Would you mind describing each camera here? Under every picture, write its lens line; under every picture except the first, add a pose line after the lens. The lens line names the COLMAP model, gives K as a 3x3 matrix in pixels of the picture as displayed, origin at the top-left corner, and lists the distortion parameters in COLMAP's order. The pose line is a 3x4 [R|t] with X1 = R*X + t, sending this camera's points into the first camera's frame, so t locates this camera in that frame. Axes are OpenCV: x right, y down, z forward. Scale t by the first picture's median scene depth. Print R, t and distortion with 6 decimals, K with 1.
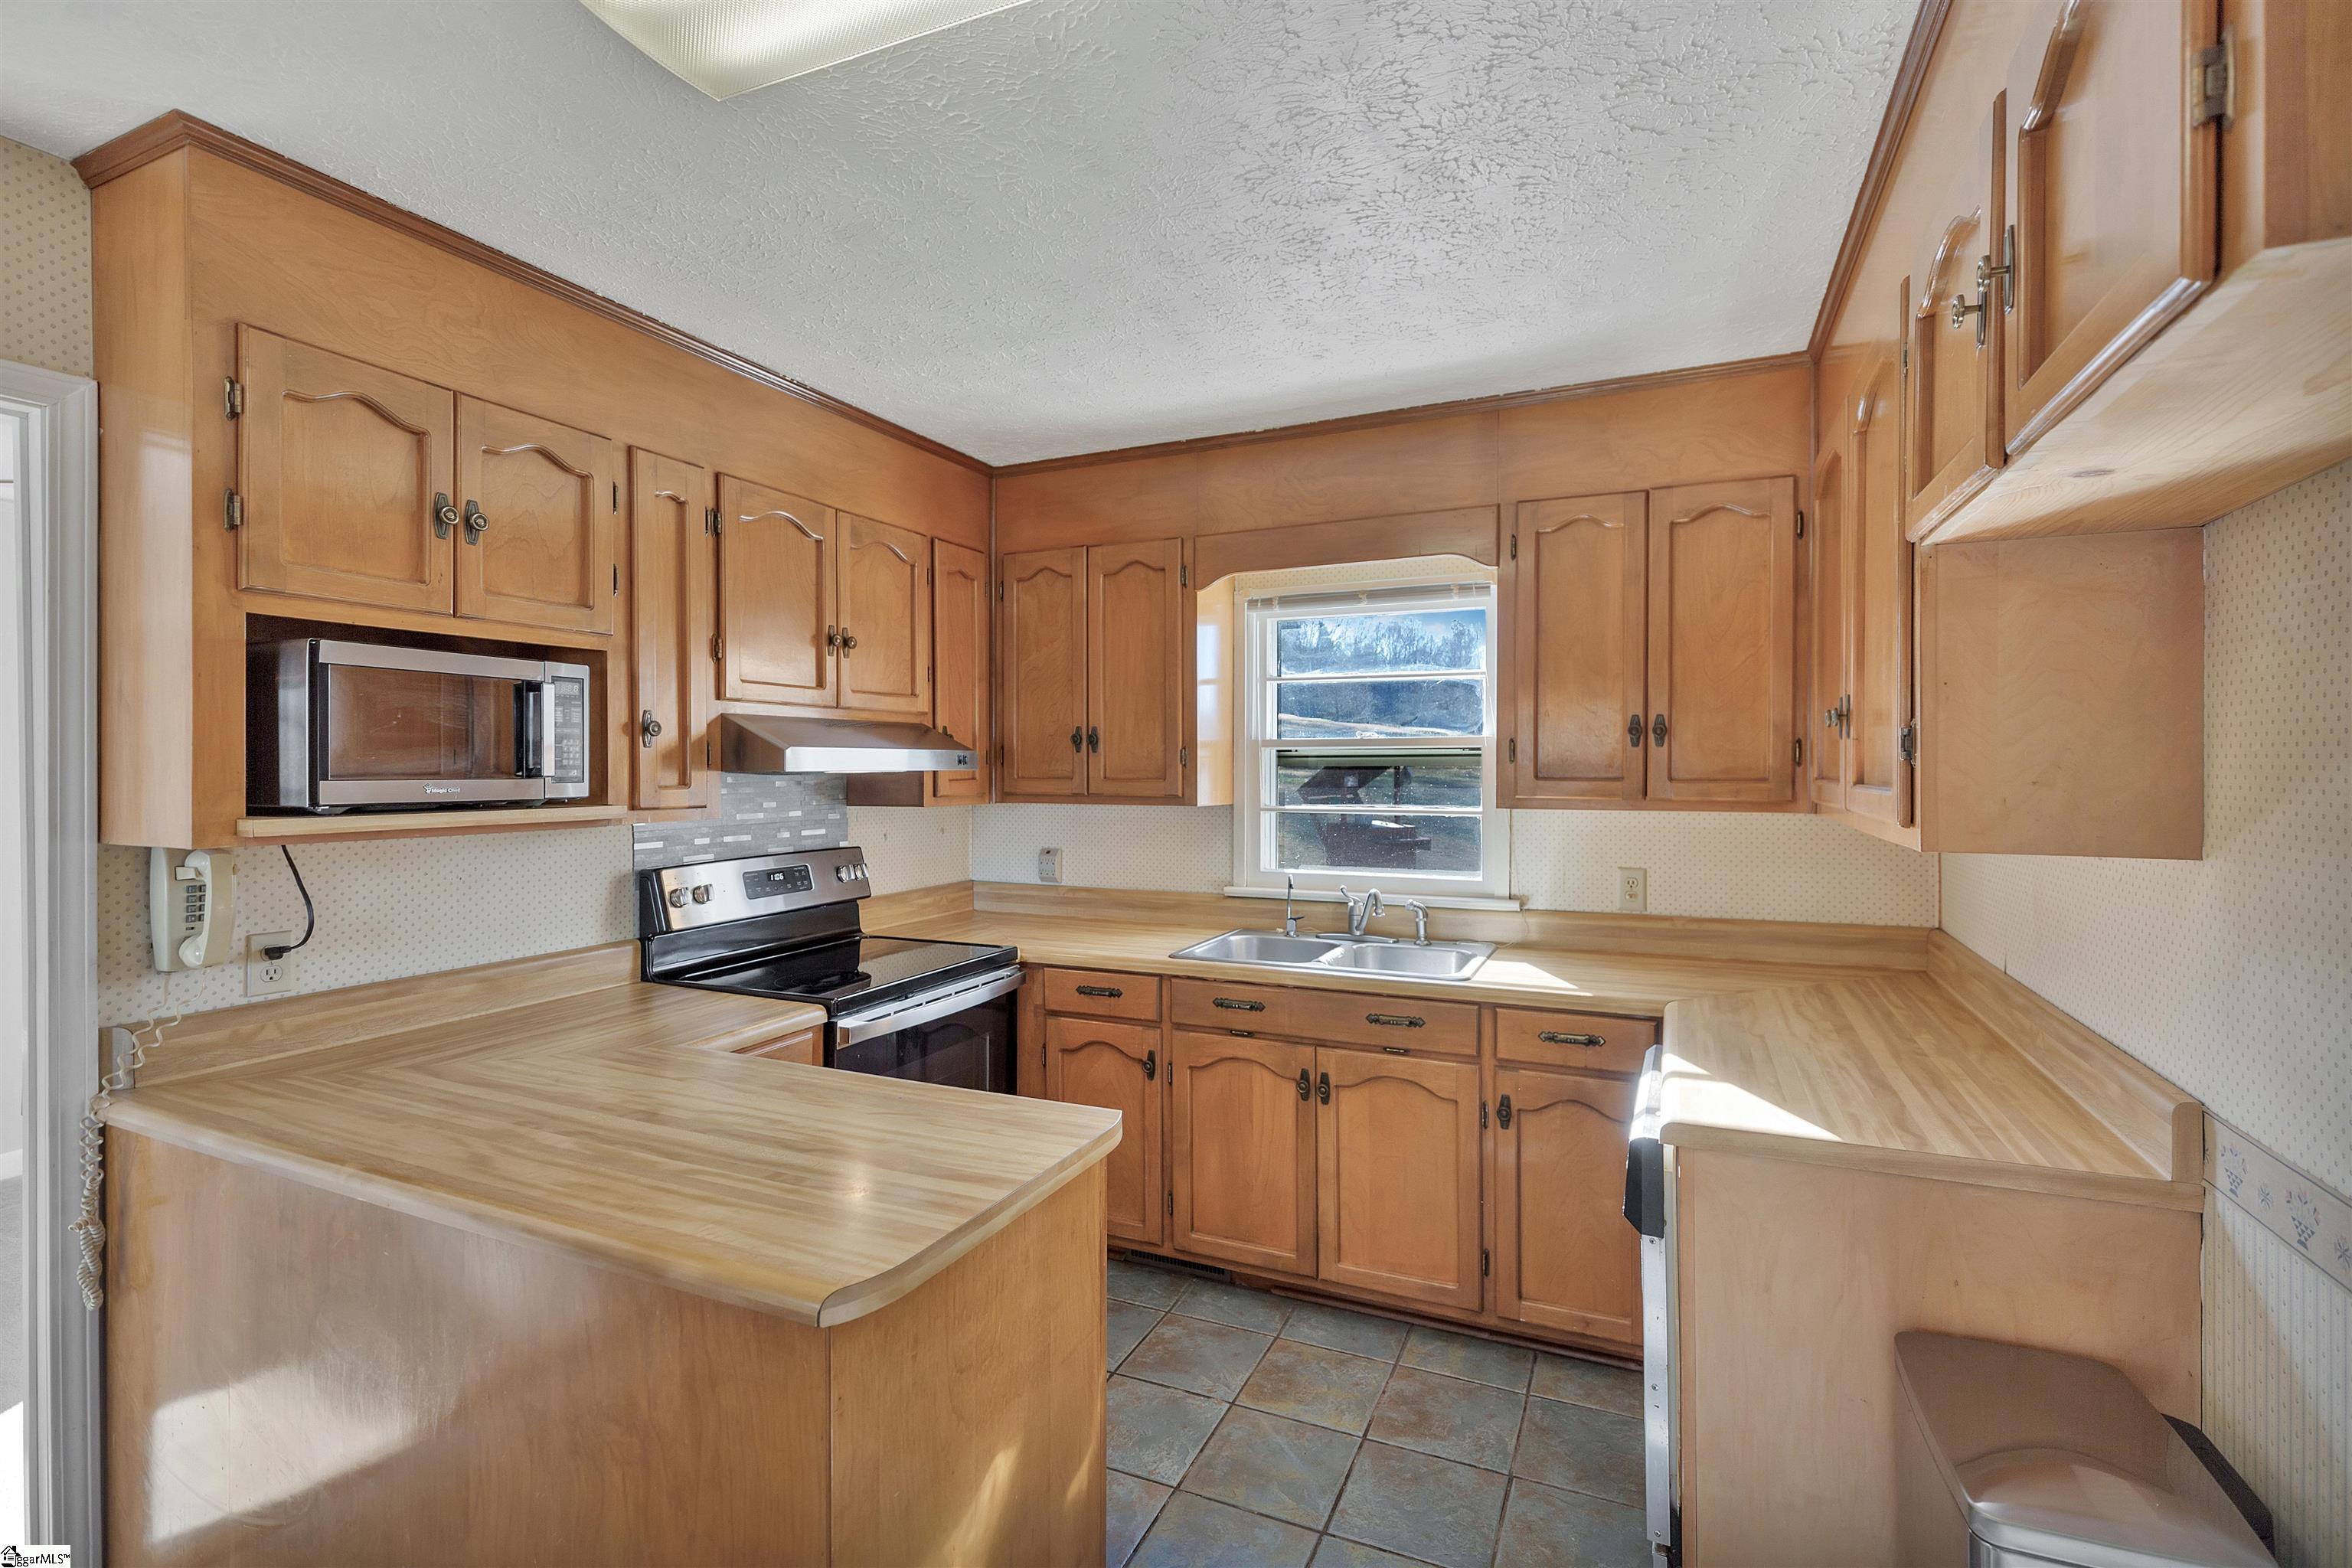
lens RADIAL K [[1075.8, 0, 1183.9], [0, 1075.8, 762.6], [0, 0, 1]] dist [0.007814, -0.001032]
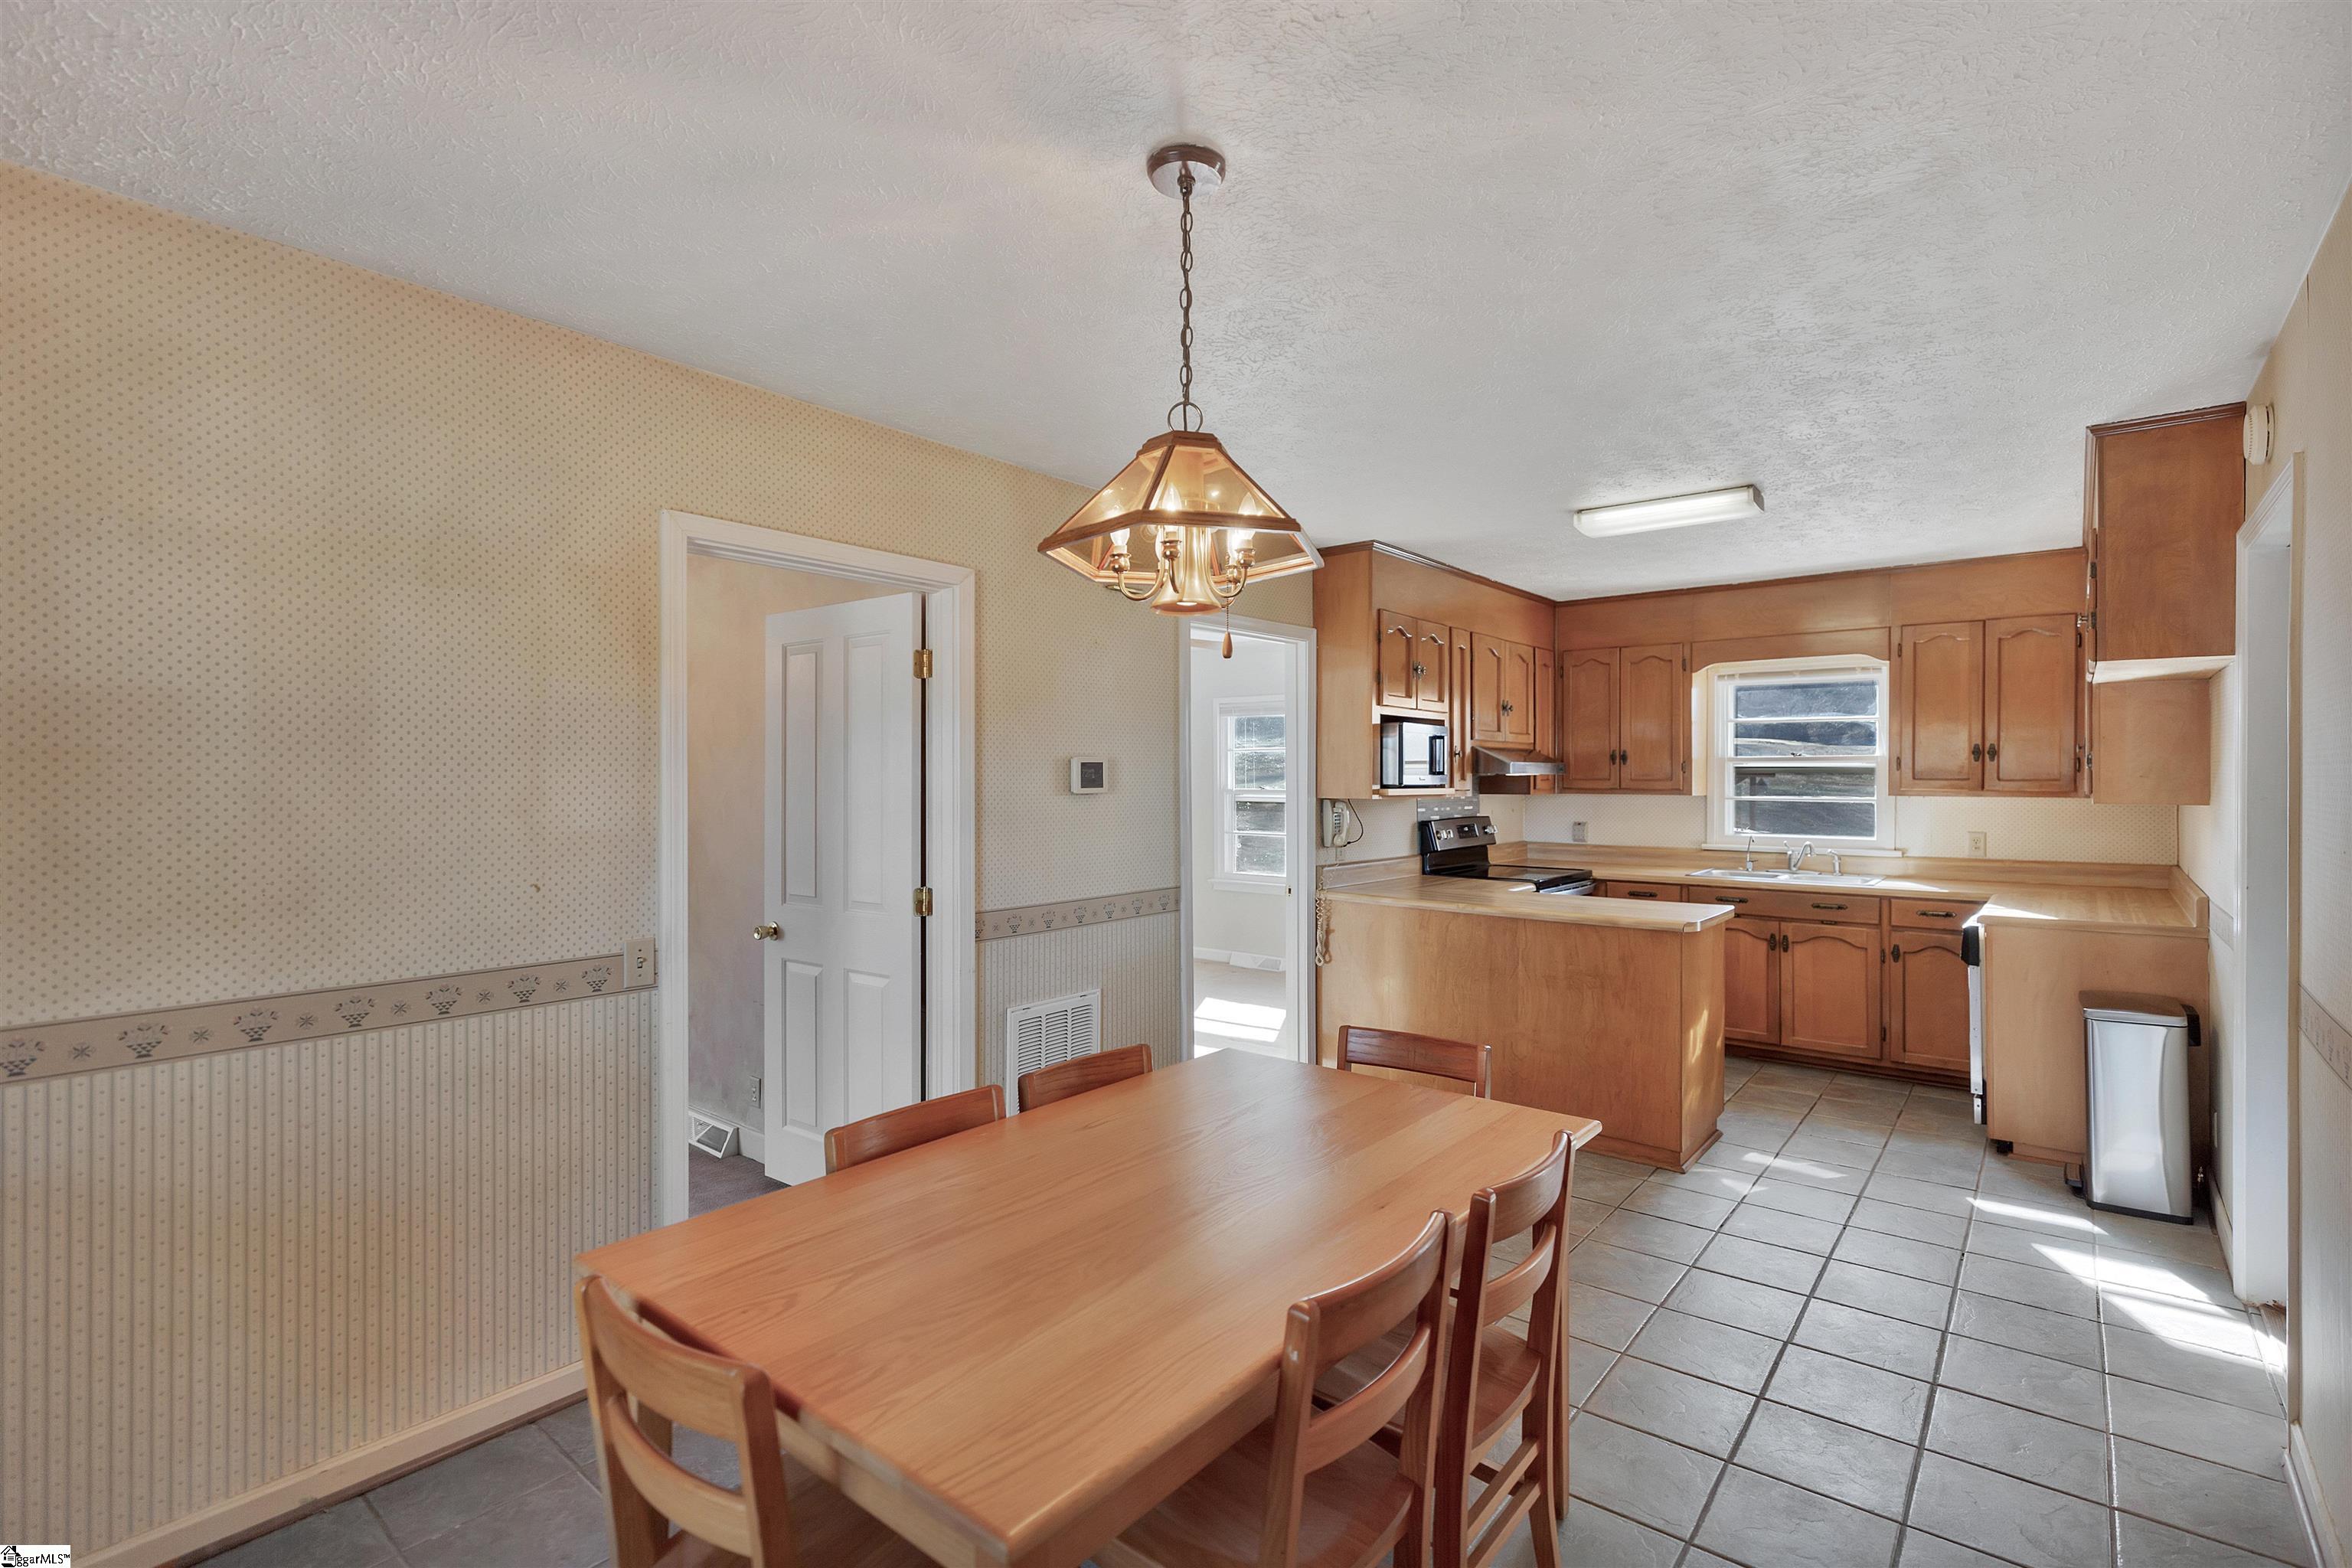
lens RADIAL K [[1075.8, 0, 1189.2], [0, 1075.8, 771.0], [0, 0, 1]] dist [0.007814, -0.001032]
pose [[0.966077, 0.001829, -0.258247, -0.383113], [-0.002763, 0.999991, -0.003255, 0.010457], [0.258239, 0.003858, 0.966073, -1.073743]]
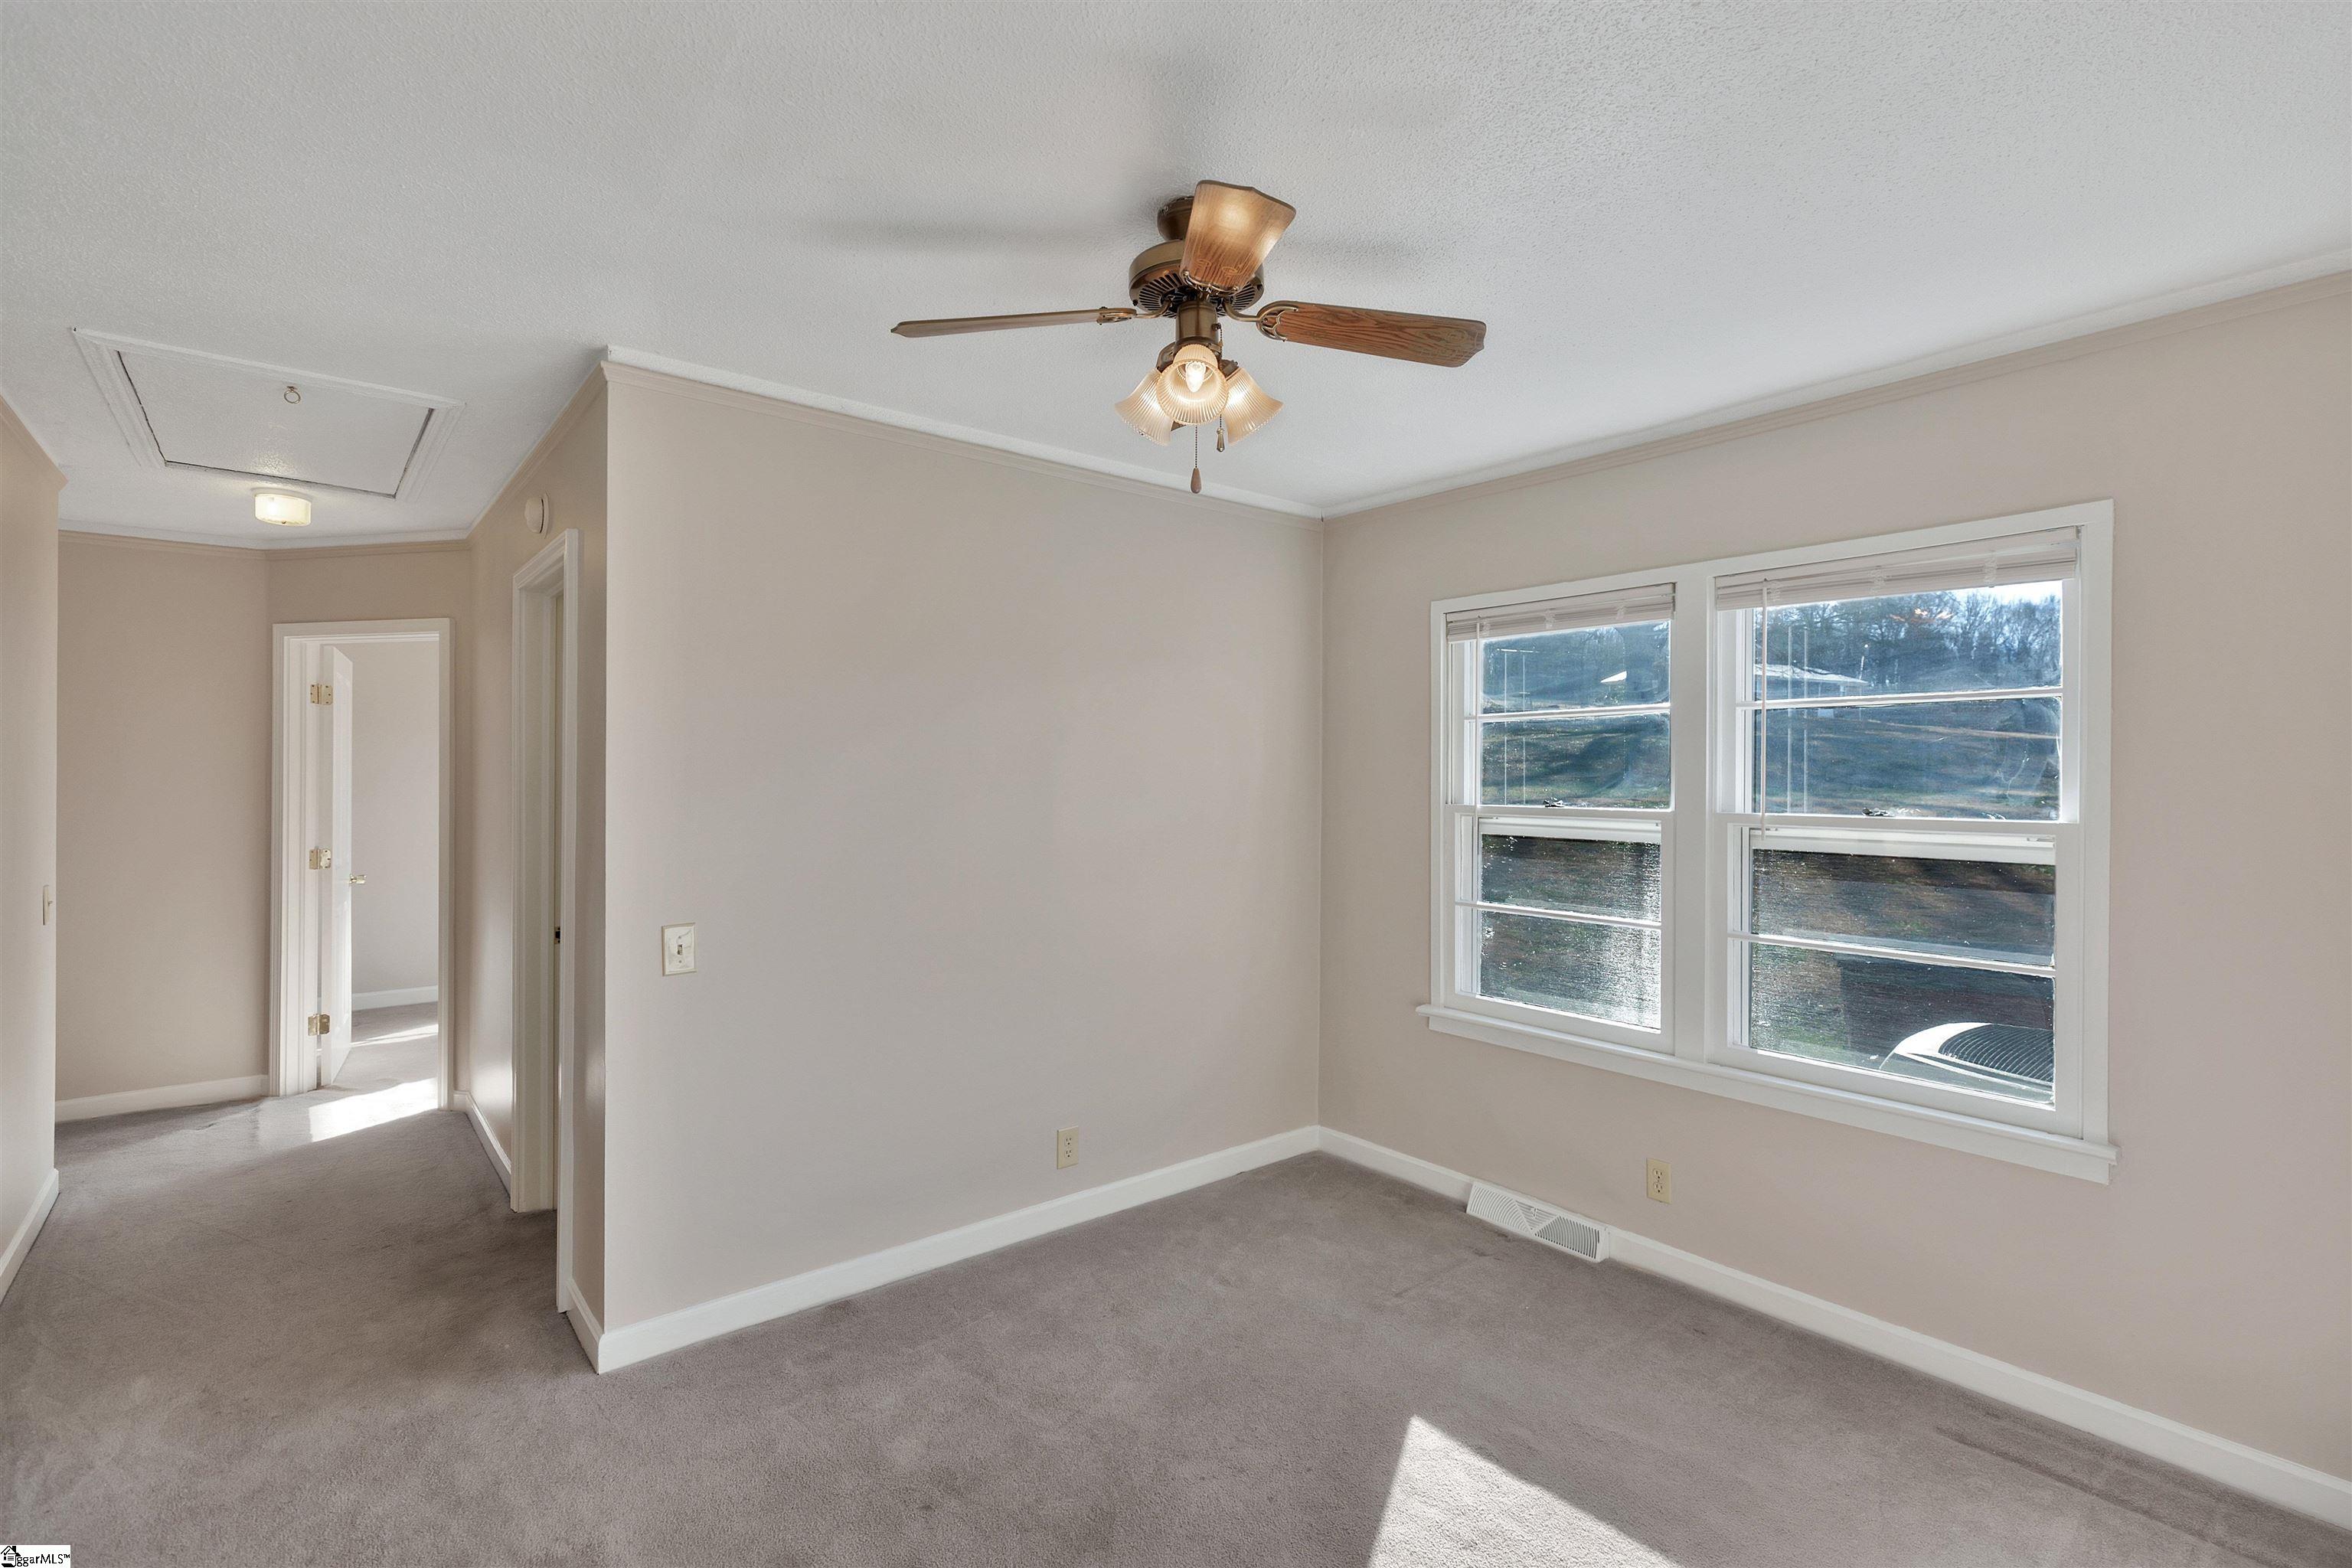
lens RADIAL K [[1075.8, 0, 1230.2], [0, 1075.8, 786.3], [0, 0, 1]] dist [0.007814, -0.001032]
pose [[0.903455, 0.020228, -0.428206, -0.731661], [-0.021560, 0.999766, 0.001739, 0.031157], [0.428141, 0.007661, 0.903680, 0.467080]]
